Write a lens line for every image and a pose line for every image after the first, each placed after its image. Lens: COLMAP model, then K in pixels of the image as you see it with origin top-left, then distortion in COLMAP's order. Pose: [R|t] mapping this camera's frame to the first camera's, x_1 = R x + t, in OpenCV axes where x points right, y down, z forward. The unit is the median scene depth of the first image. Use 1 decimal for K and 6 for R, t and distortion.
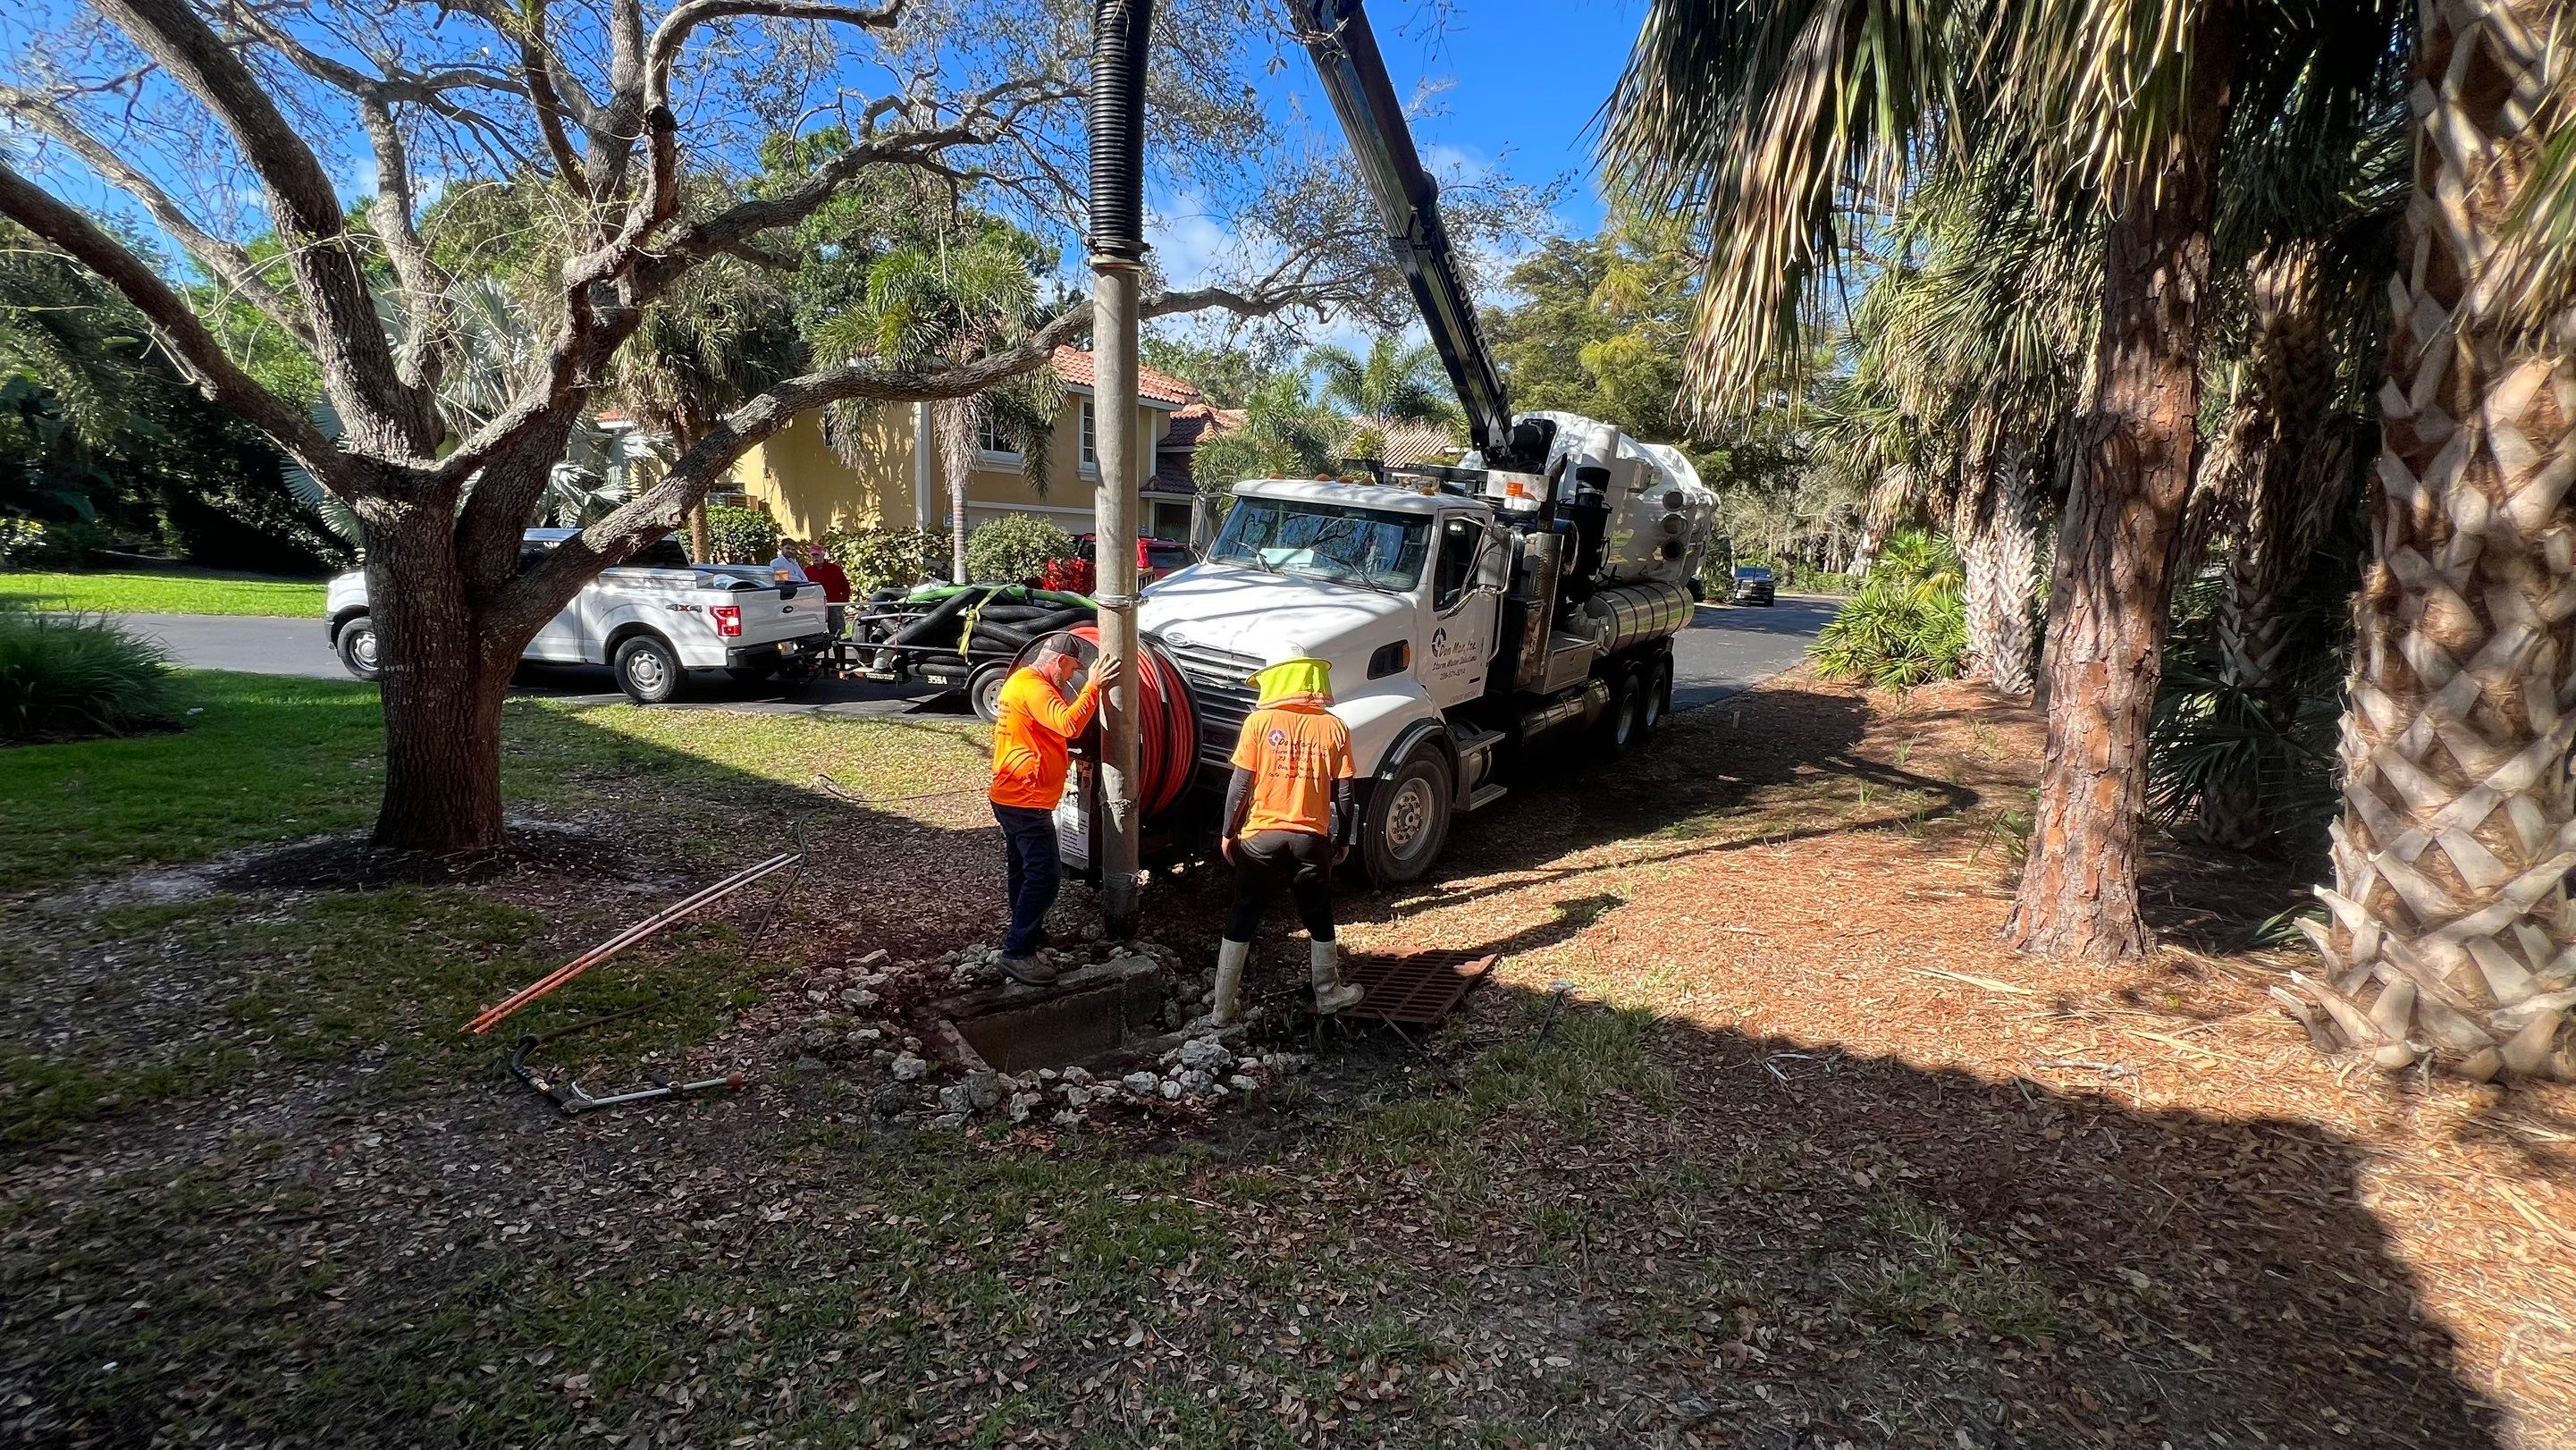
lens RADIAL K [[1024.8, 0, 1280.8], [0, 1024.8, 723.0], [0, 0, 1]] dist [-0.005571, 0.002143]
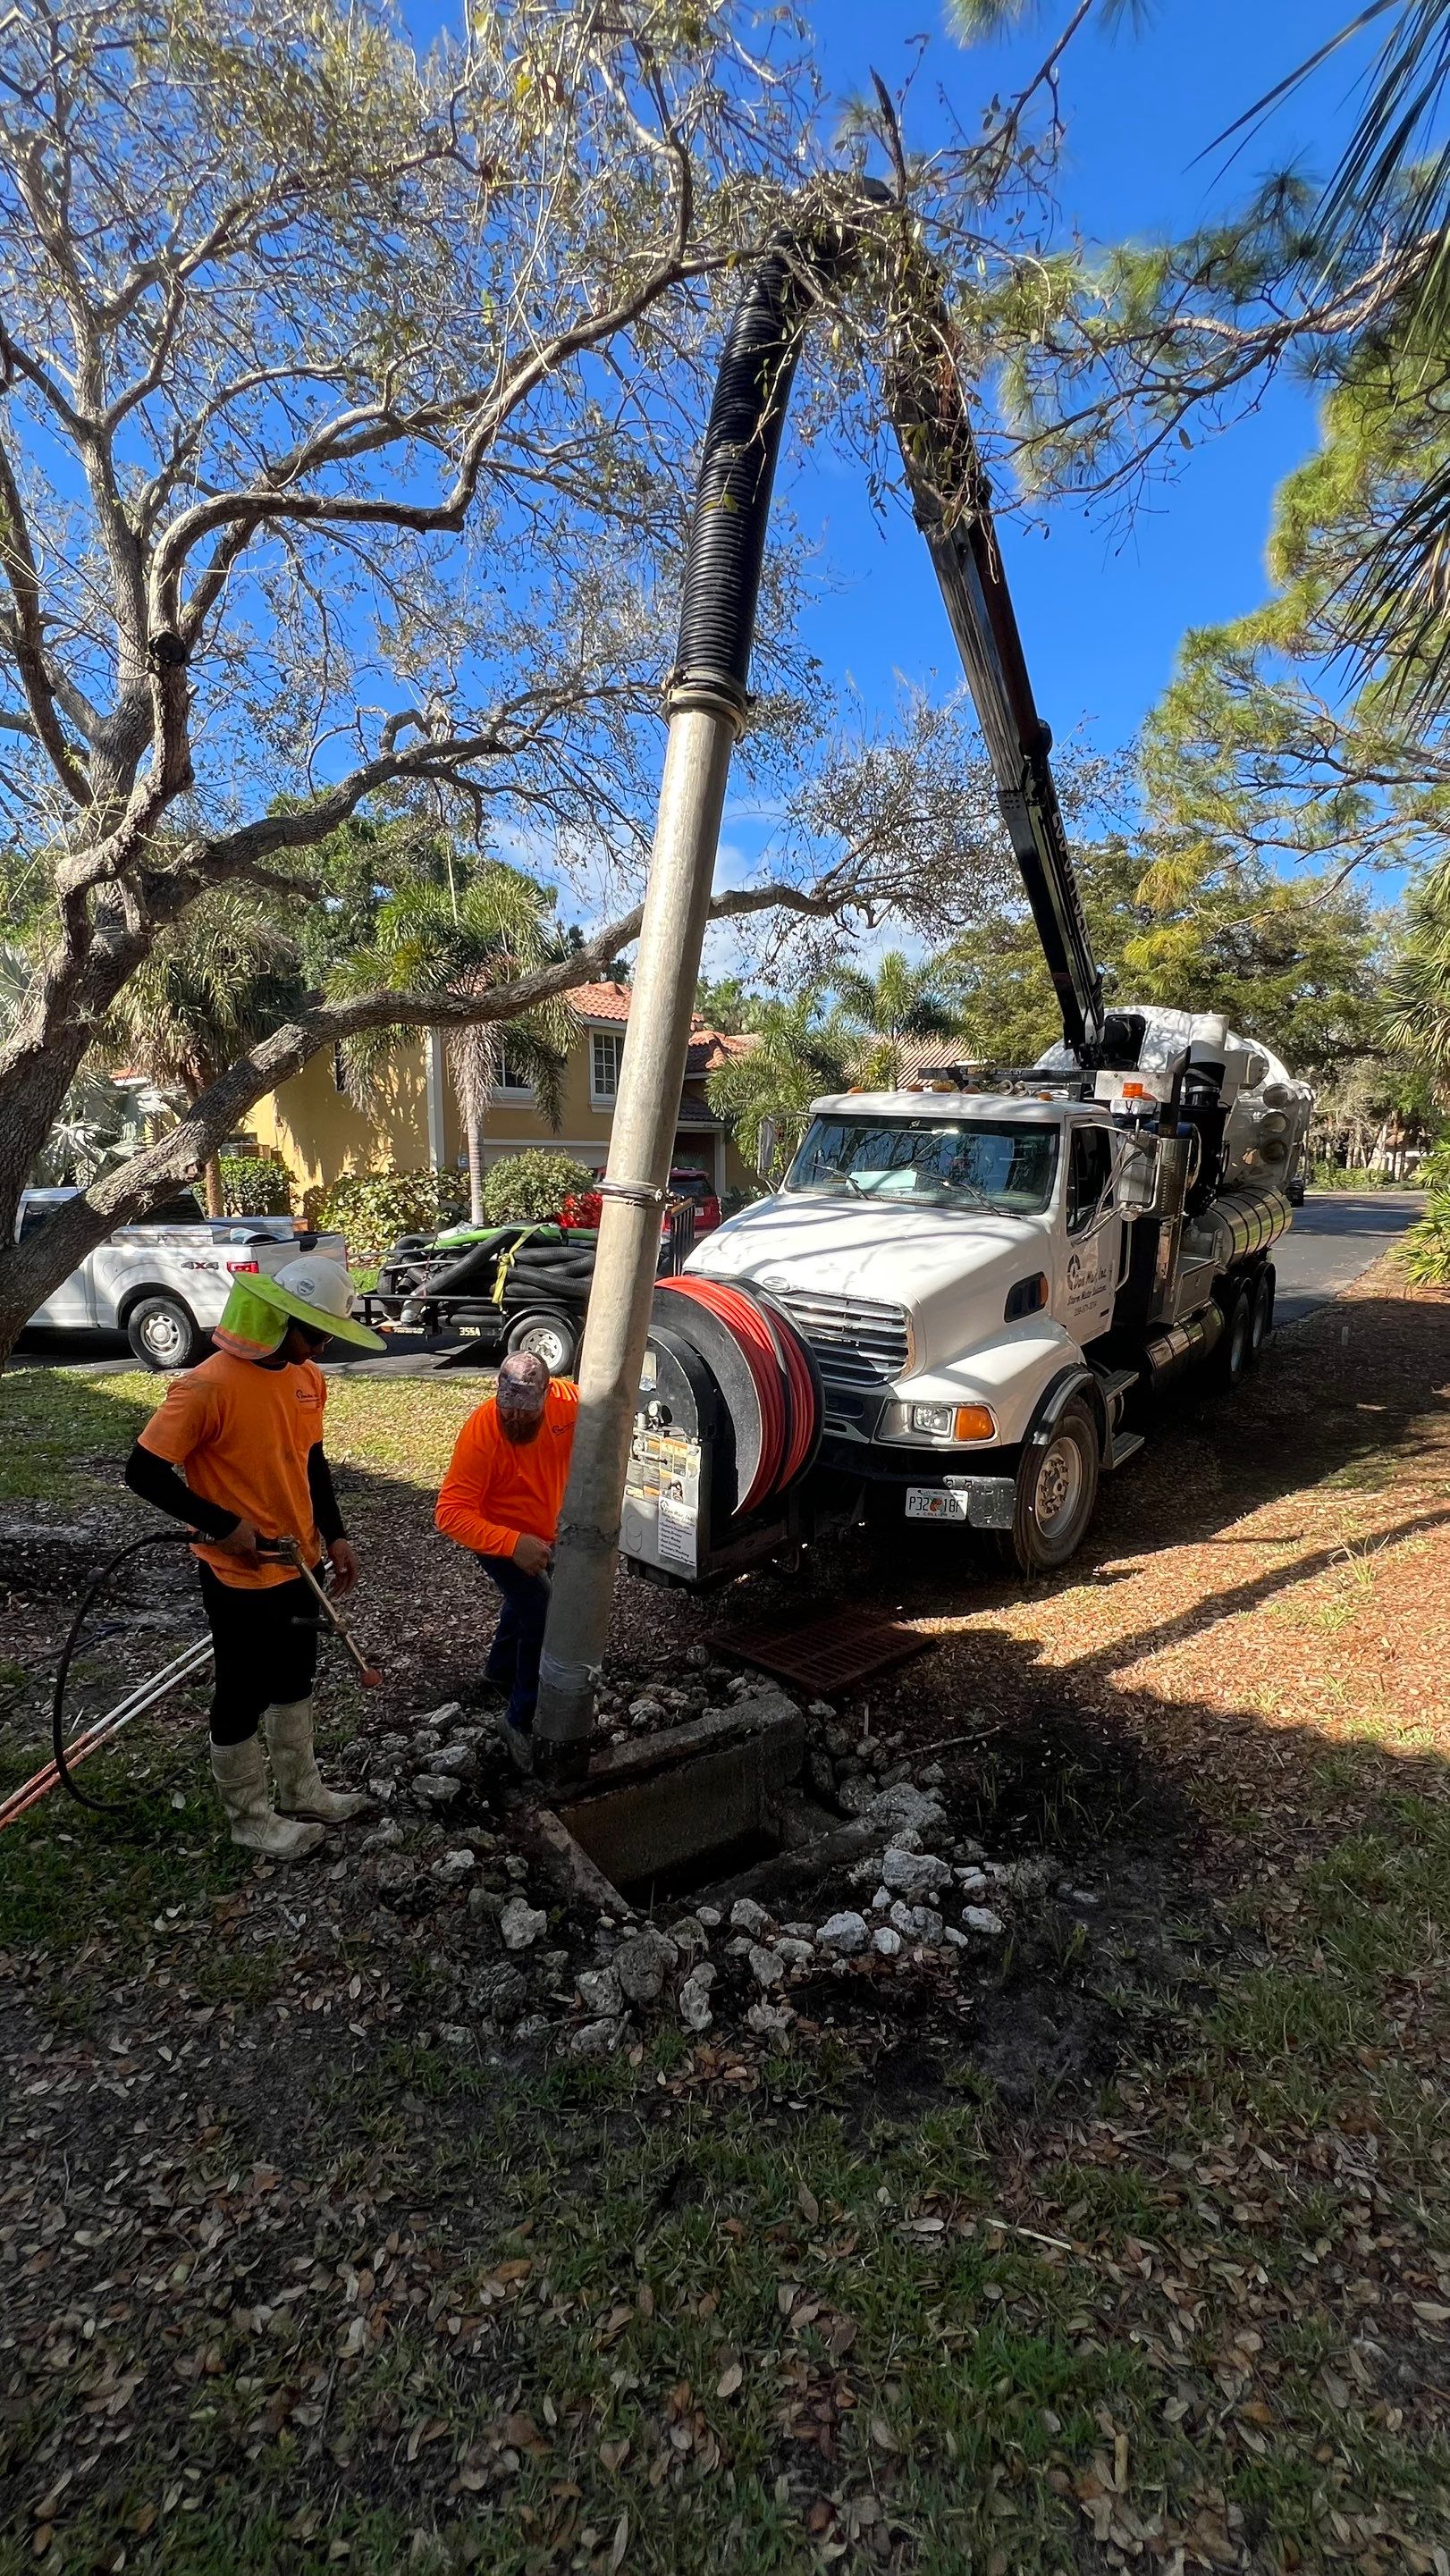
lens RADIAL K [[1026.9, 0, 729.9], [0, 1026.9, 1284.8], [0, 0, 1]] dist [-0.003995, 0.001351]
pose [[0.997865, -0.043653, -0.048587, -0.090796], [0.040654, 0.997304, -0.061086, -0.029366], [0.051122, 0.058980, 0.996949, 0.149803]]
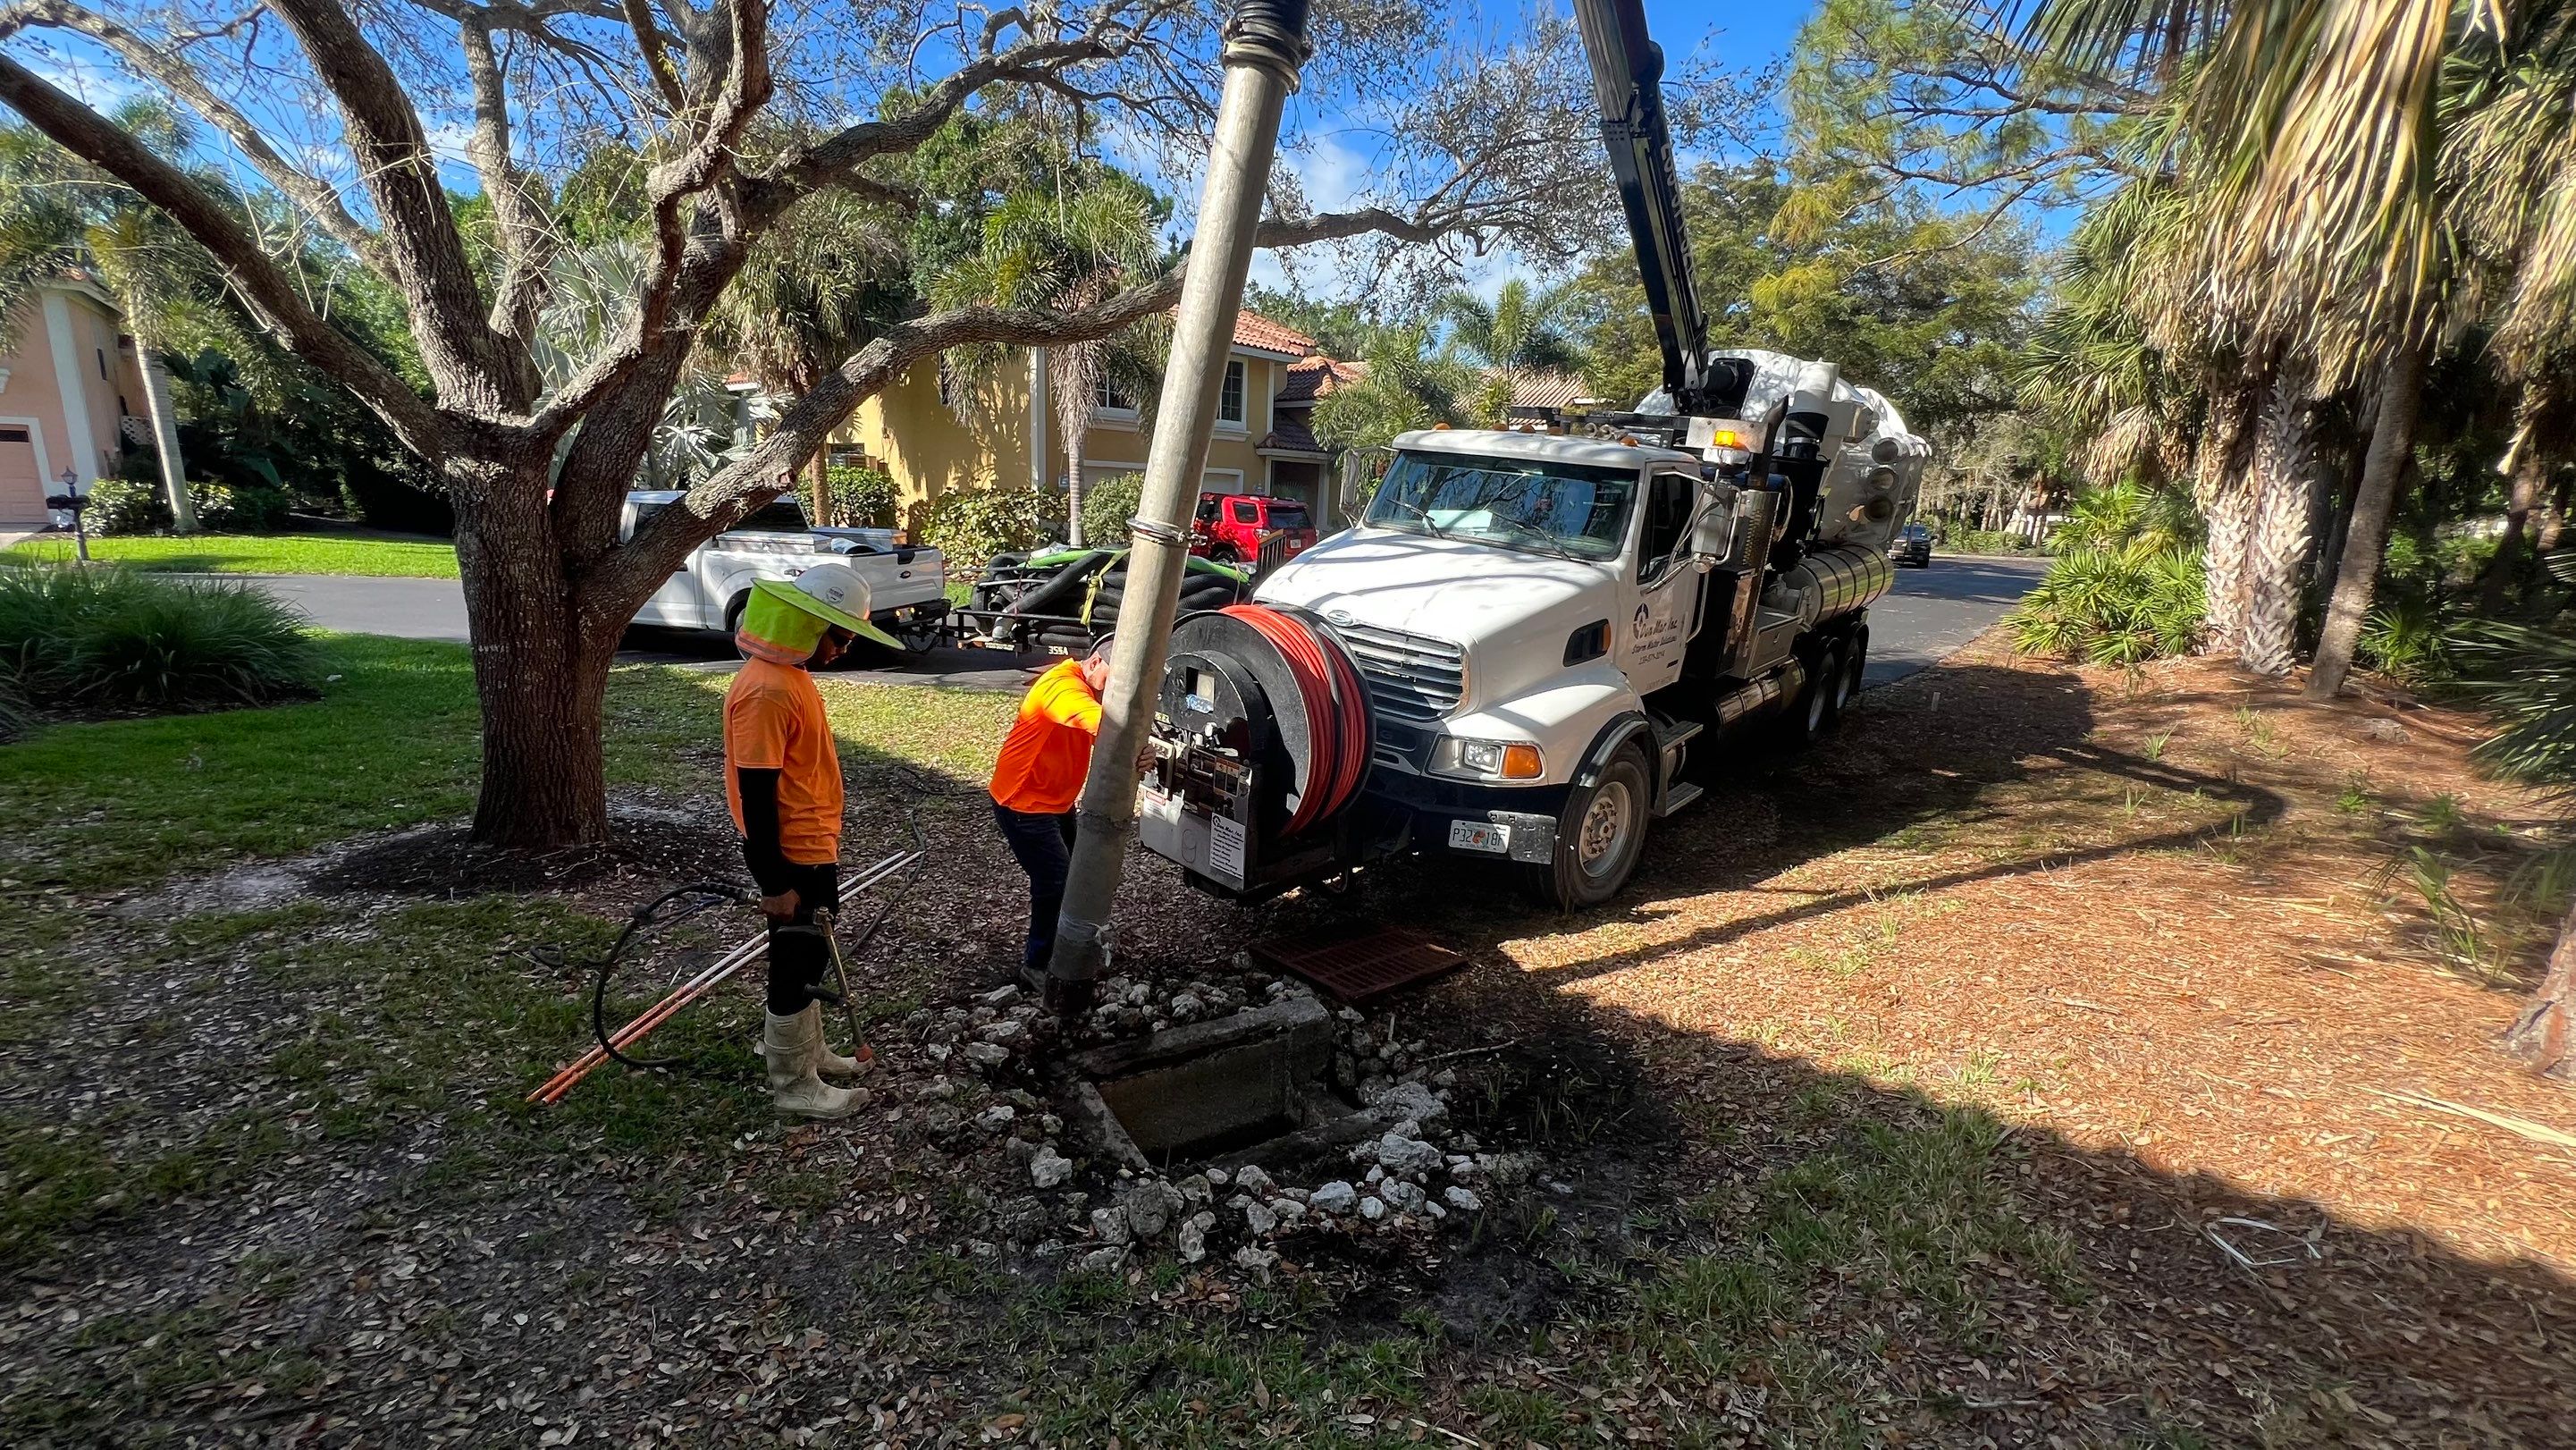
lens RADIAL K [[1026.9, 0, 1282.1], [0, 1026.9, 722.3], [0, 0, 1]] dist [-0.003995, 0.001351]
pose [[0.995136, 0.016334, -0.097147, -0.059999], [-0.012594, 0.999160, 0.038988, -0.025049], [0.097702, -0.037574, 0.994506, 0.125452]]
